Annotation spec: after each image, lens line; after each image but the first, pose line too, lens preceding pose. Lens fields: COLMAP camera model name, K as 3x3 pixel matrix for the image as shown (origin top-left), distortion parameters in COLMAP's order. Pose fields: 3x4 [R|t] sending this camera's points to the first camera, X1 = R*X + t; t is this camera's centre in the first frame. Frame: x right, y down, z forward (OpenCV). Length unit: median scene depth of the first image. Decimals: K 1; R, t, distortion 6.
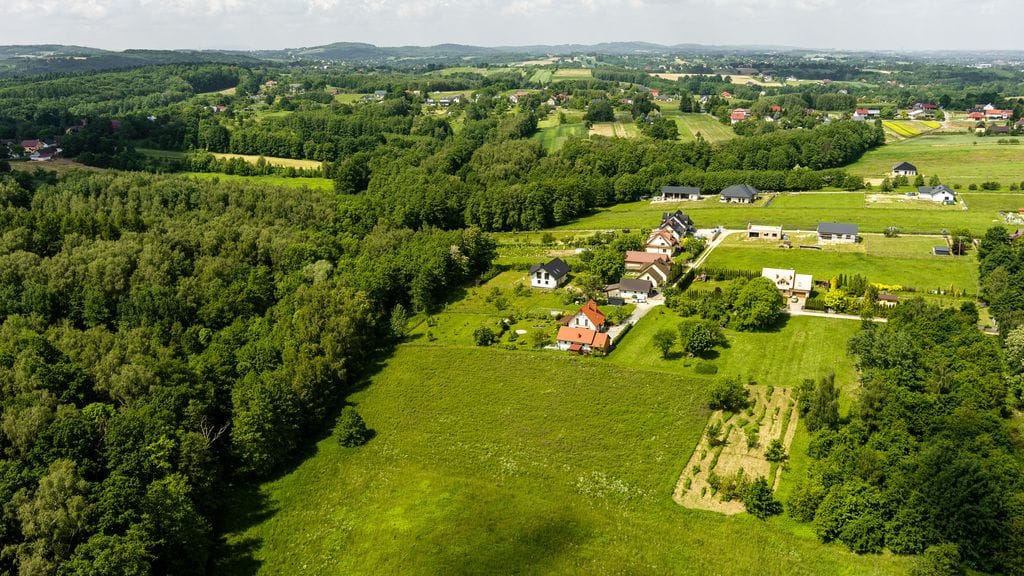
lens RADIAL K [[824.8, 0, 508.3], [0, 824.8, 290.9], [0, 0, 1]] dist [-0.056315, 0.018590]
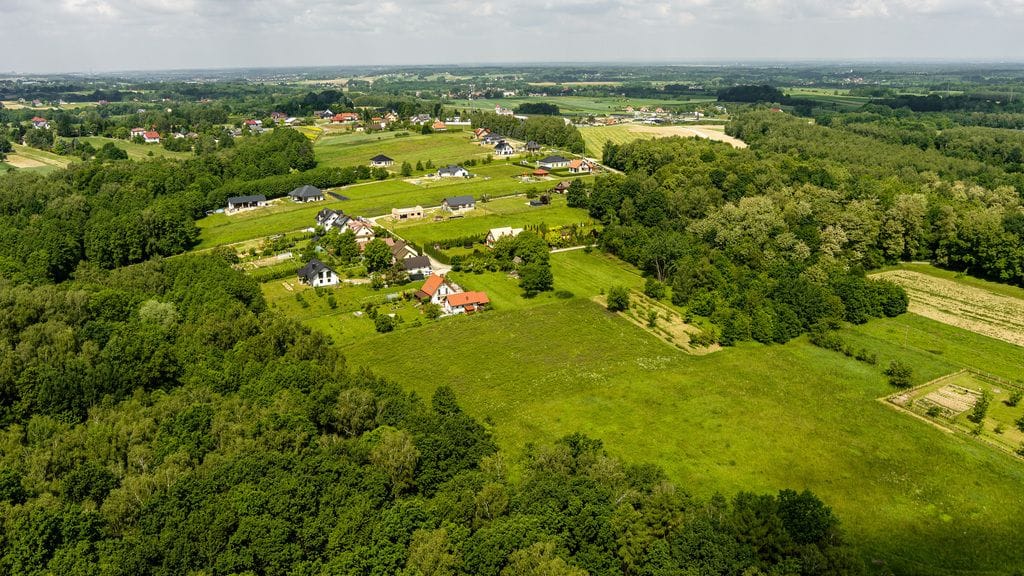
lens RADIAL K [[824.8, 0, 510.9], [0, 824.8, 286.7], [0, 0, 1]] dist [-0.056315, 0.018590]
pose [[0.612997, -0.204636, 0.763124, -0.539860], [0.226890, 0.970787, 0.078068, -0.027762], [-0.756806, 0.125290, 0.641519, 0.130806]]
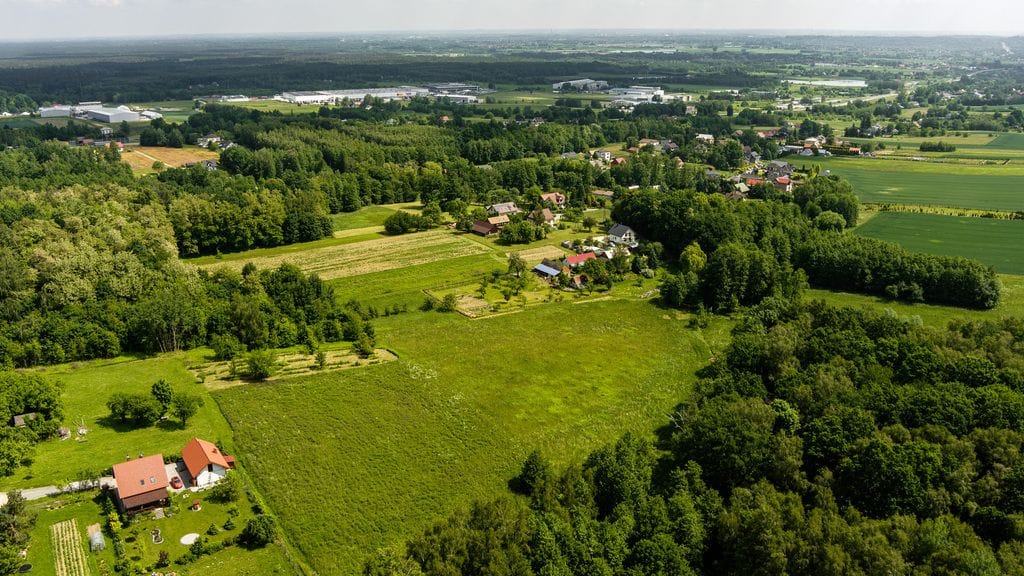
lens RADIAL K [[824.8, 0, 508.9], [0, 824.8, 291.7], [0, 0, 1]] dist [-0.056315, 0.018590]
pose [[-0.836144, -0.149280, 0.527806, -0.370257], [0.172791, 0.841574, 0.511758, -0.291694], [-0.520583, 0.519104, -0.677882, 0.902052]]
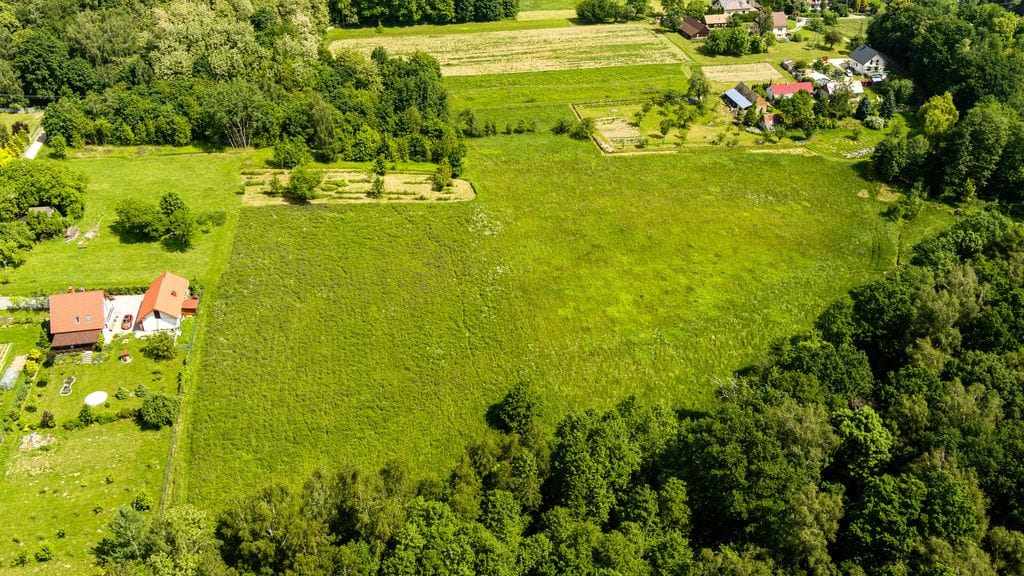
lens RADIAL K [[824.8, 0, 508.1], [0, 824.8, 288.3], [0, 0, 1]] dist [-0.056315, 0.018590]
pose [[-0.565507, -0.445129, 0.694307, -0.375503], [0.241630, 0.715484, 0.655513, -0.226668], [-0.788553, 0.538463, -0.297055, 0.679472]]
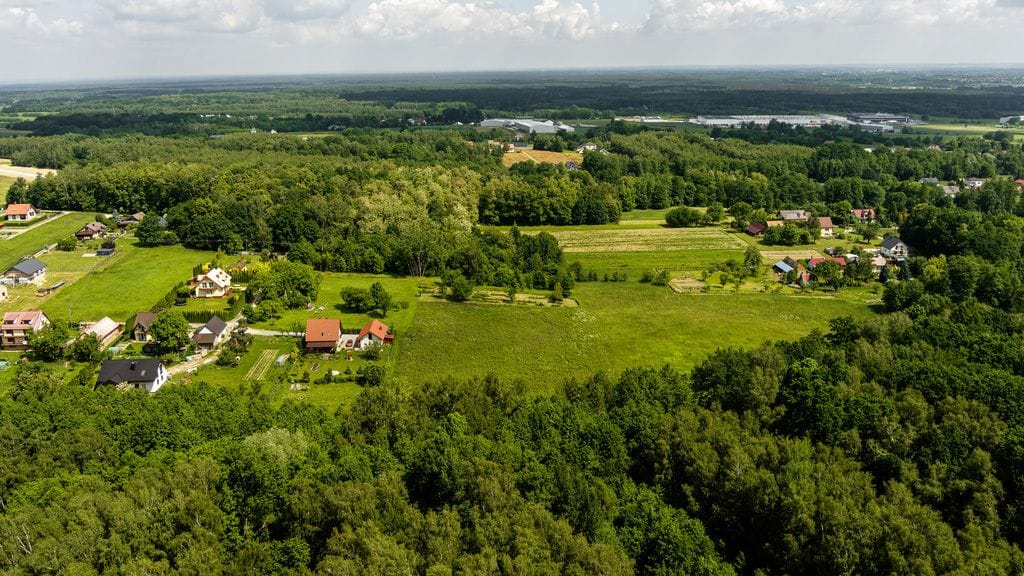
lens RADIAL K [[824.8, 0, 511.5], [0, 824.8, 288.9], [0, 0, 1]] dist [-0.056315, 0.018590]
pose [[-0.443817, -0.214147, 0.870154, -0.630867], [0.275046, 0.891604, 0.359711, -0.228104], [-0.852863, 0.398978, -0.336809, 0.827952]]
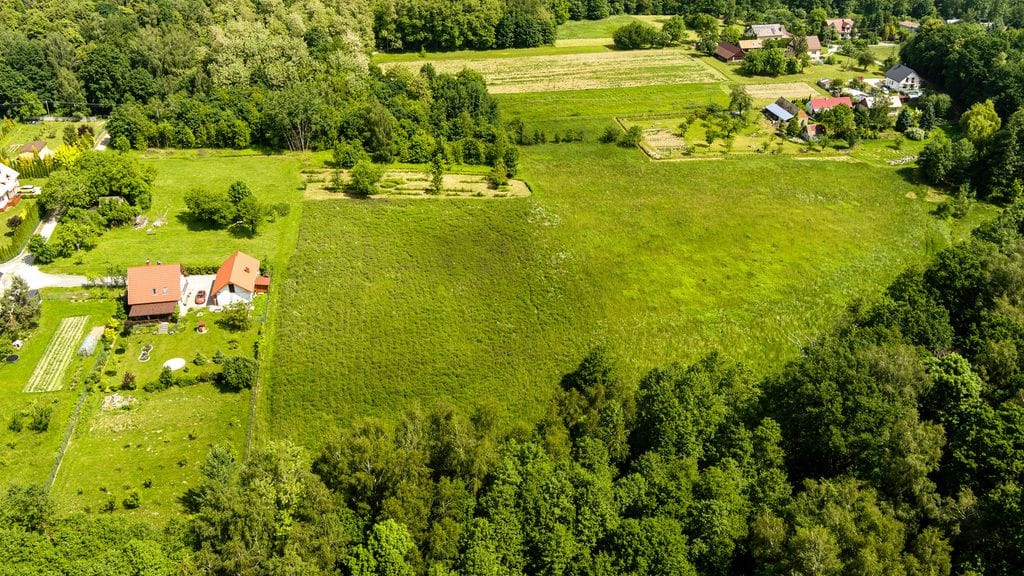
lens RADIAL K [[824.8, 0, 508.4], [0, 824.8, 287.3], [0, 0, 1]] dist [-0.056315, 0.018590]
pose [[-0.553721, -0.395433, 0.732821, -0.380985], [0.251690, 0.759410, 0.599958, -0.203985], [-0.793754, 0.516653, -0.320974, 0.730917]]
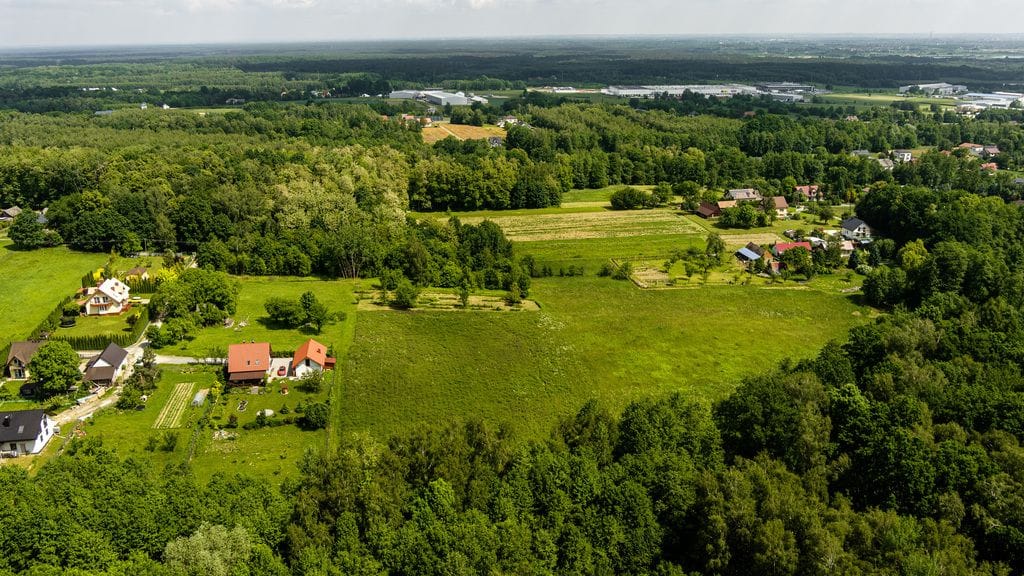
lens RADIAL K [[824.8, 0, 510.1], [0, 824.8, 288.5], [0, 0, 1]] dist [-0.056315, 0.018590]
pose [[-0.544092, -0.229250, 0.807099, -0.506610], [0.256240, 0.870587, 0.420023, -0.225684], [-0.798940, 0.435342, -0.414937, 0.813991]]
